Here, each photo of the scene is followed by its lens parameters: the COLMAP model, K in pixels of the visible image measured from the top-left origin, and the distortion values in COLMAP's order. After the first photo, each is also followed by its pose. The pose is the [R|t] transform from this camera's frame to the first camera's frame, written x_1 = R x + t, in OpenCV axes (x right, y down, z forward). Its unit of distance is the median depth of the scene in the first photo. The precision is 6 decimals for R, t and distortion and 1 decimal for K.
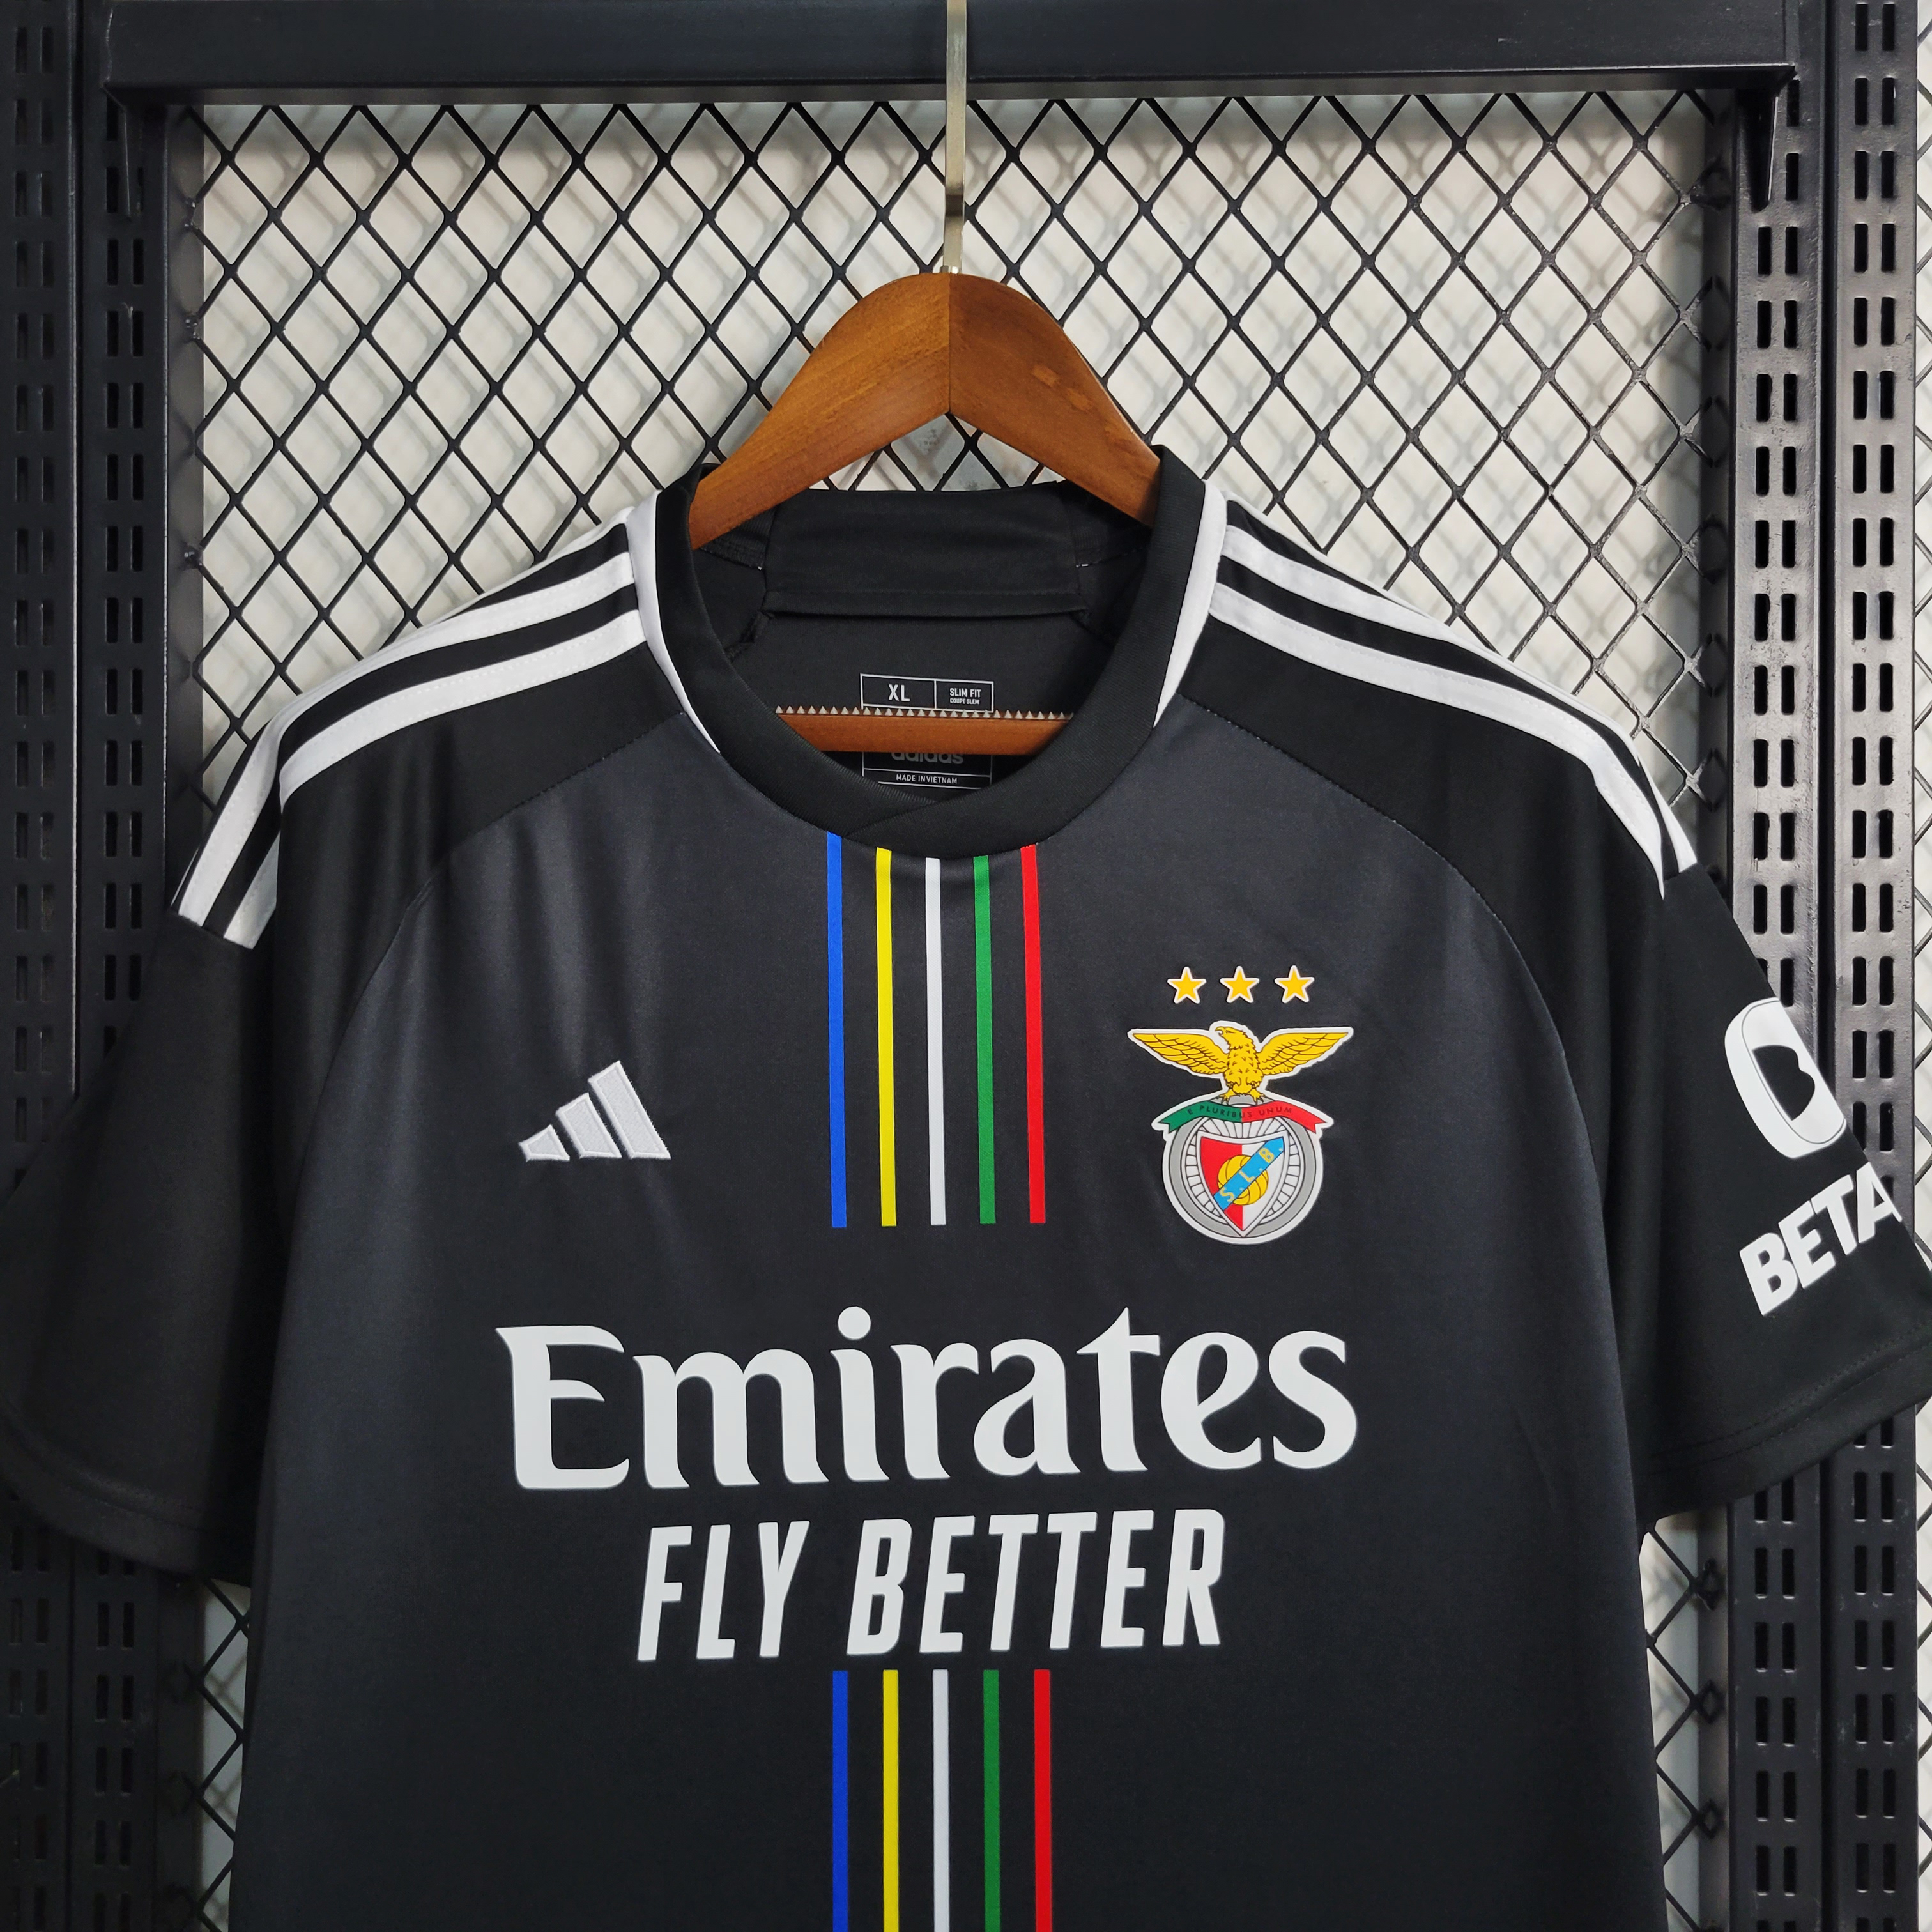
lens RADIAL K [[2014.7, 0, 967.9], [0, 2014.7, 941.6], [0, 0, 1]] dist [0.000155, -0.018310]
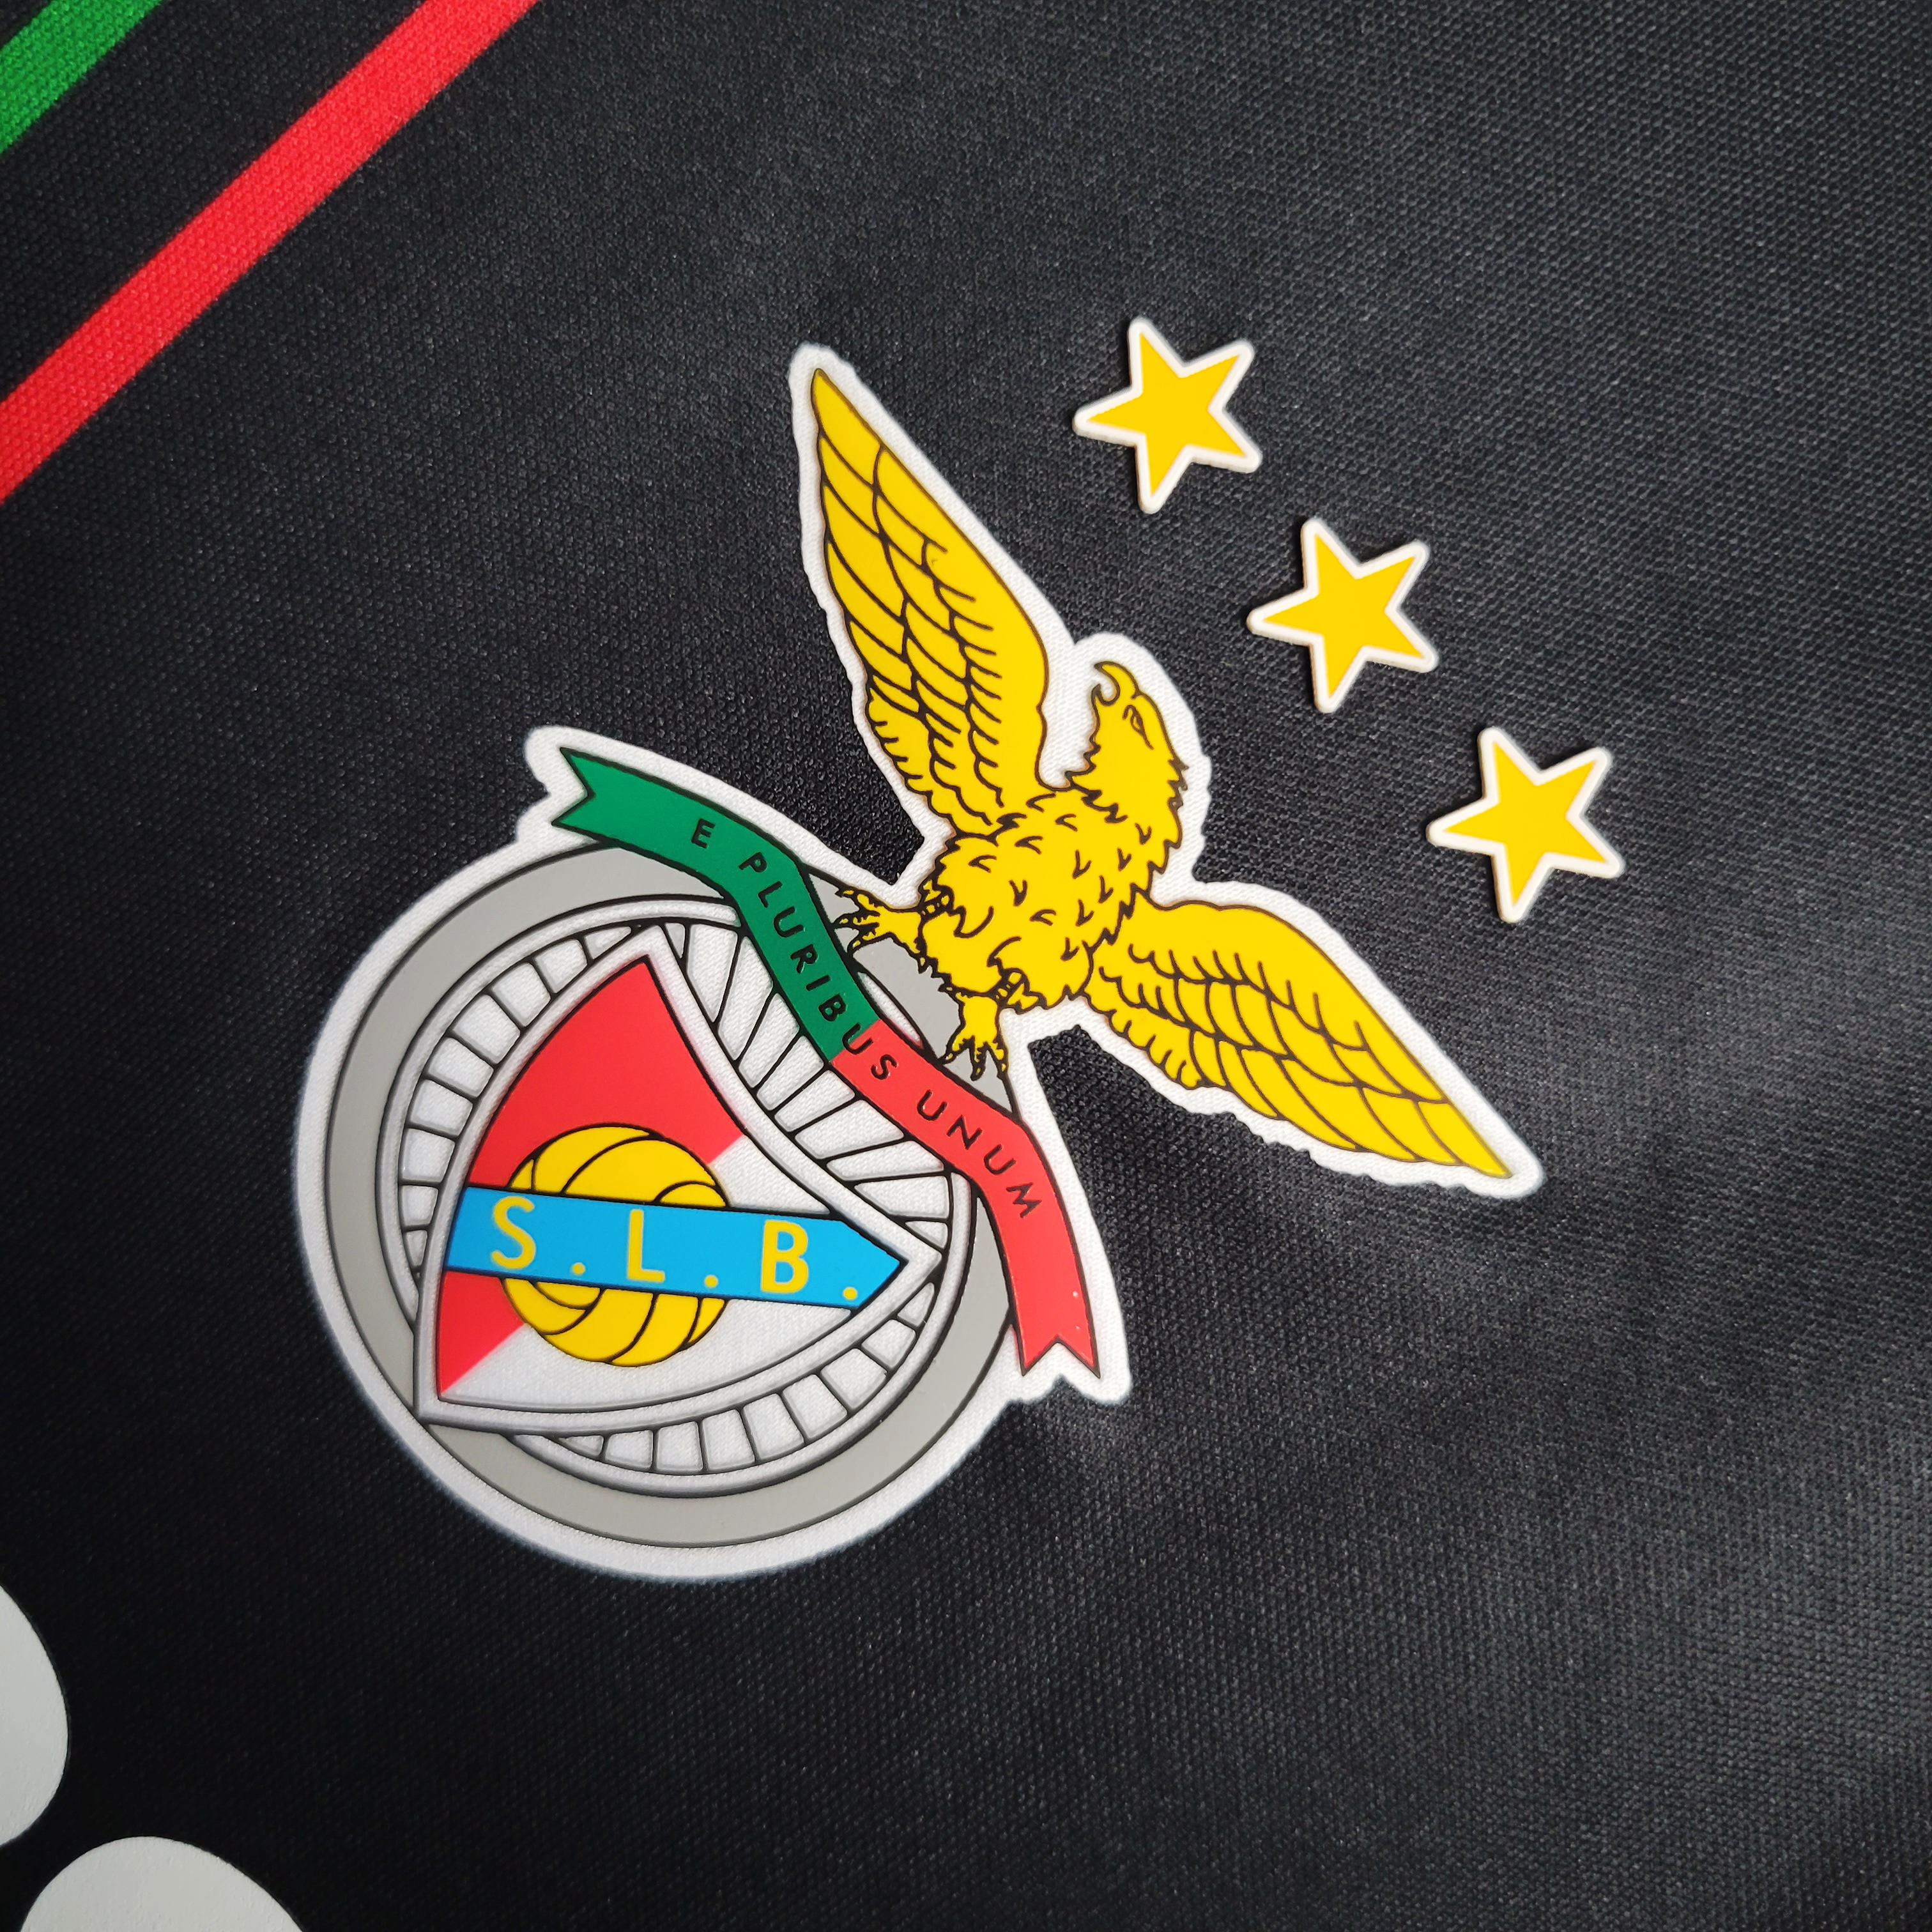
lens RADIAL K [[2014.7, 0, 967.9], [0, 2014.7, 941.6], [0, 0, 1]] dist [0.000155, -0.018310]
pose [[0.647856, 0.753487, 0.111981, 0.110350], [-0.761735, 0.639539, 0.103684, 0.049436], [0.006508, -0.152472, 0.988286, 0.781447]]
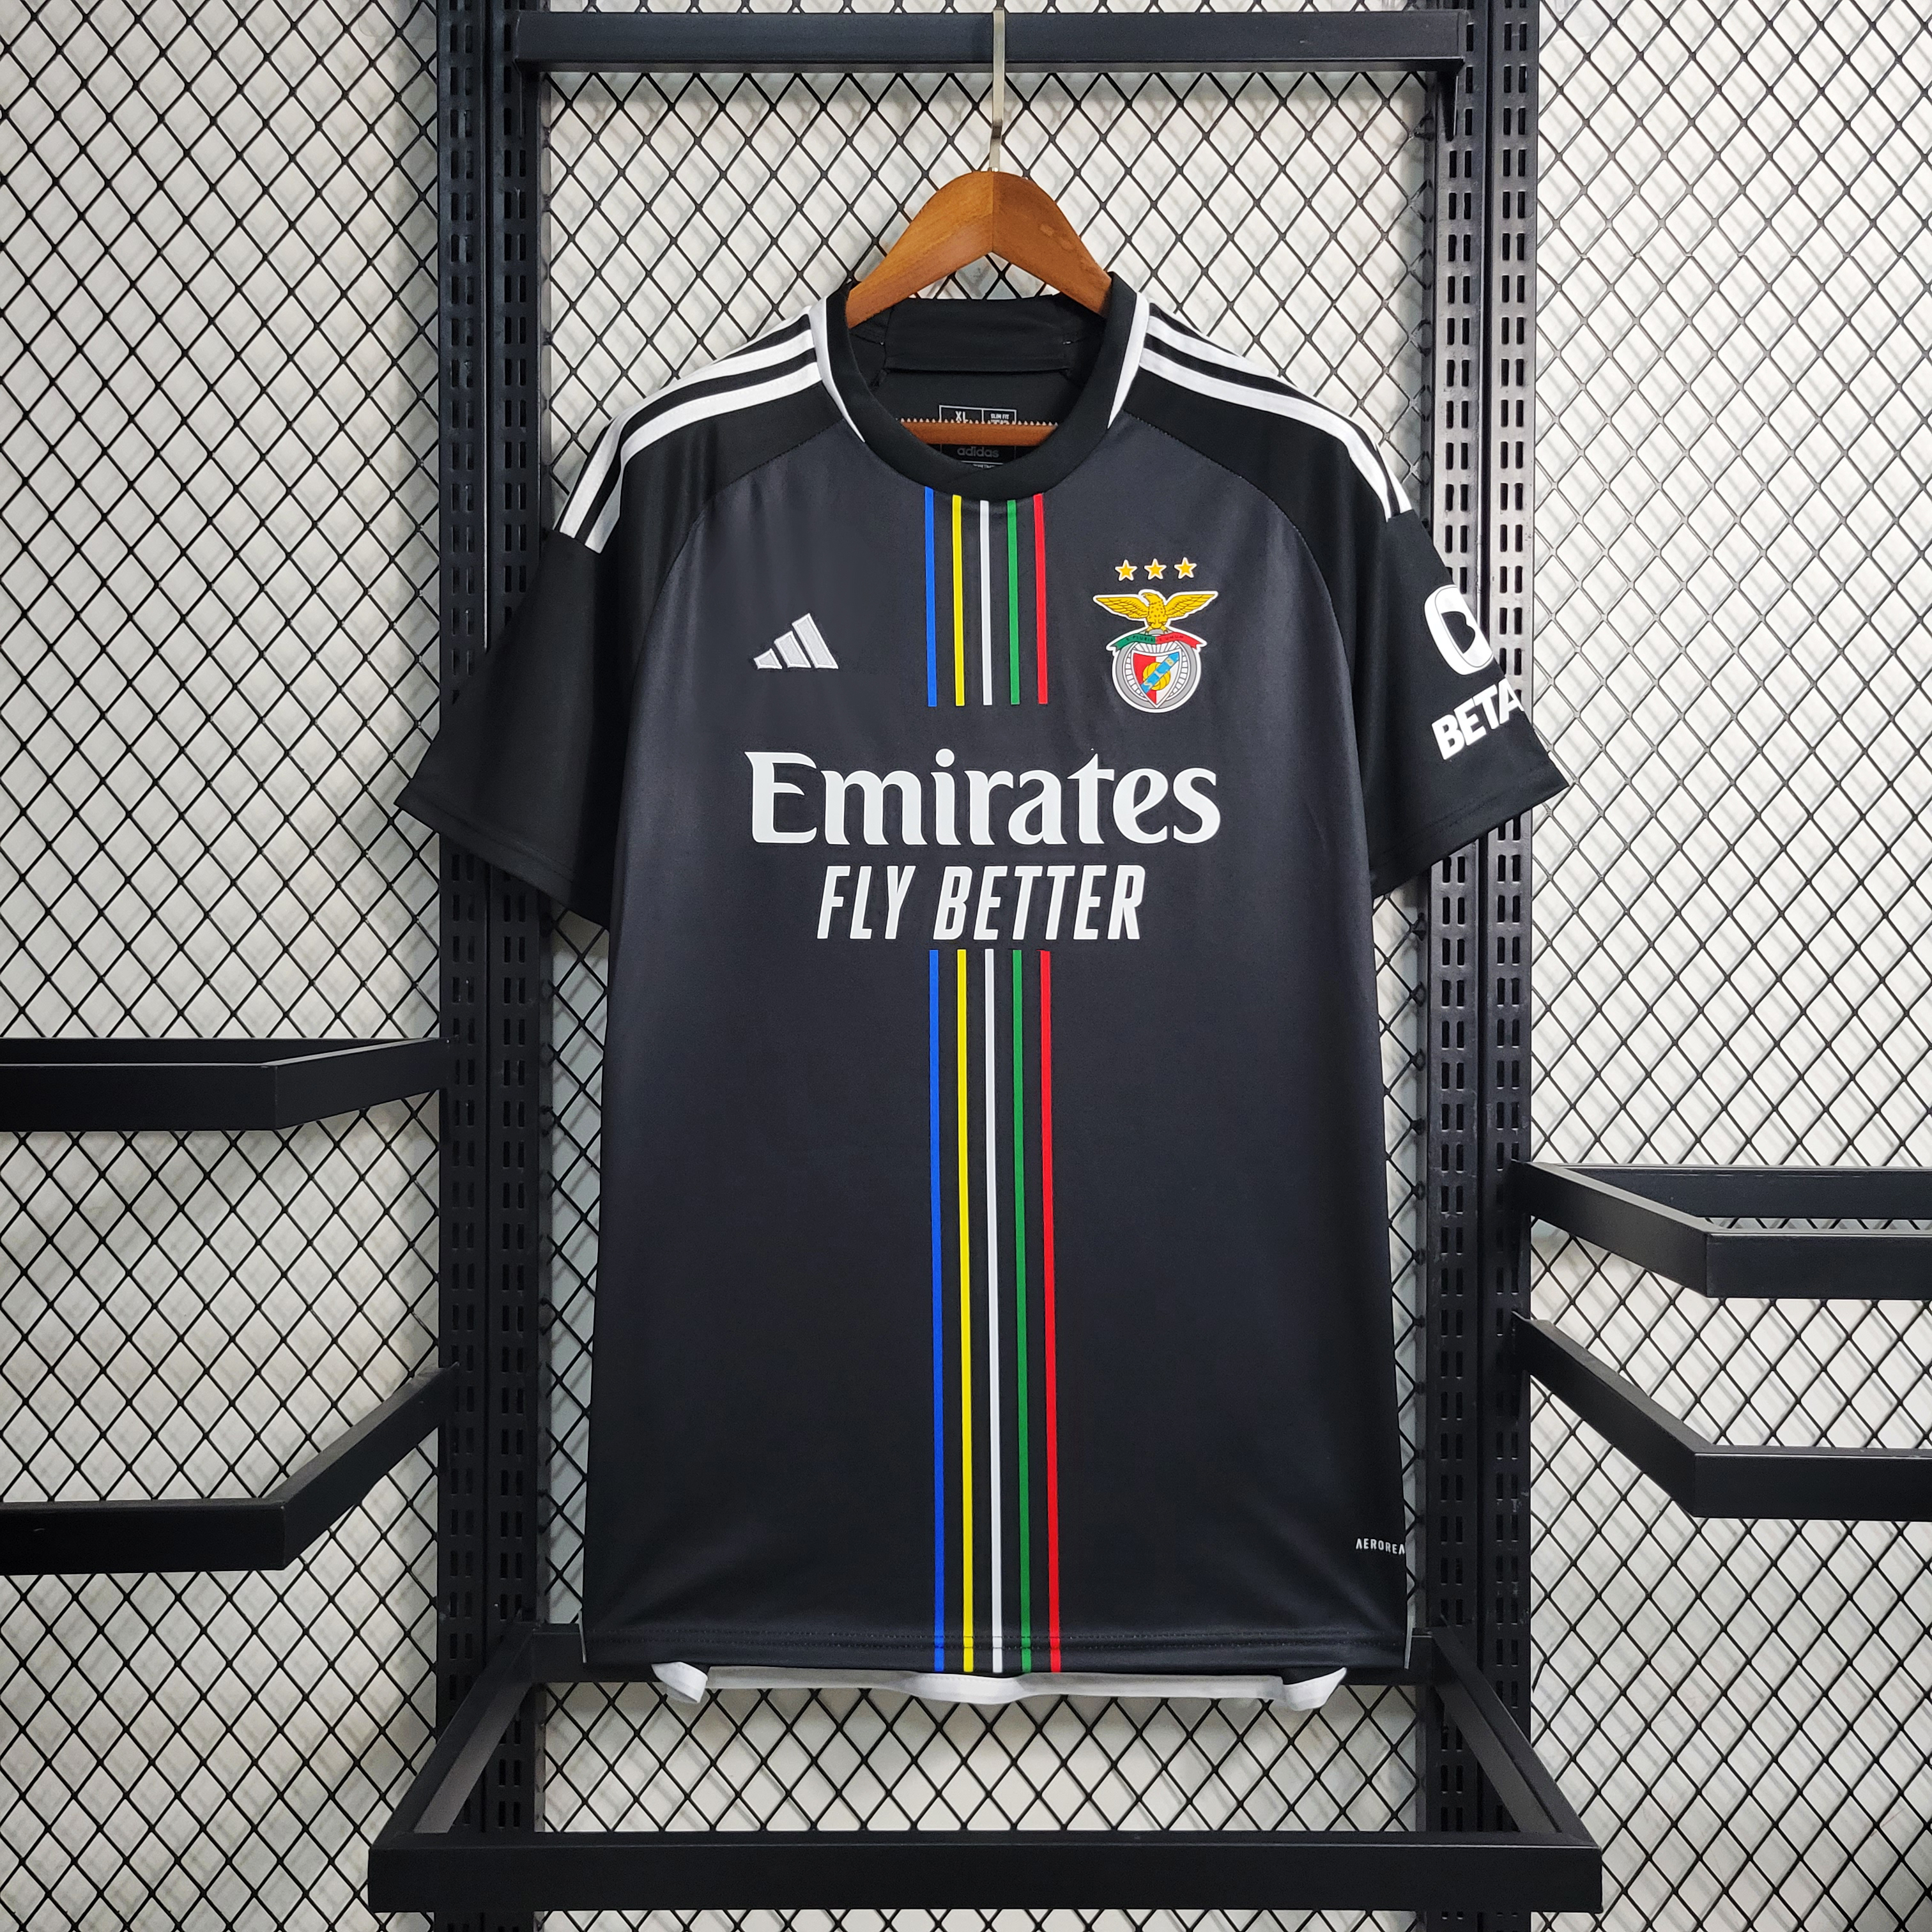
lens RADIAL K [[1919.1, 0, 966.0], [0, 1919.1, 966.0], [0, 0, 1]] dist [-0.013772, -0.021750]
pose [[0.999741, -0.000928, 0.022726, -0.072354], [0.000126, 0.999379, 0.035249, 0.308911], [-0.022744, -0.035237, 0.999120, -0.708684]]
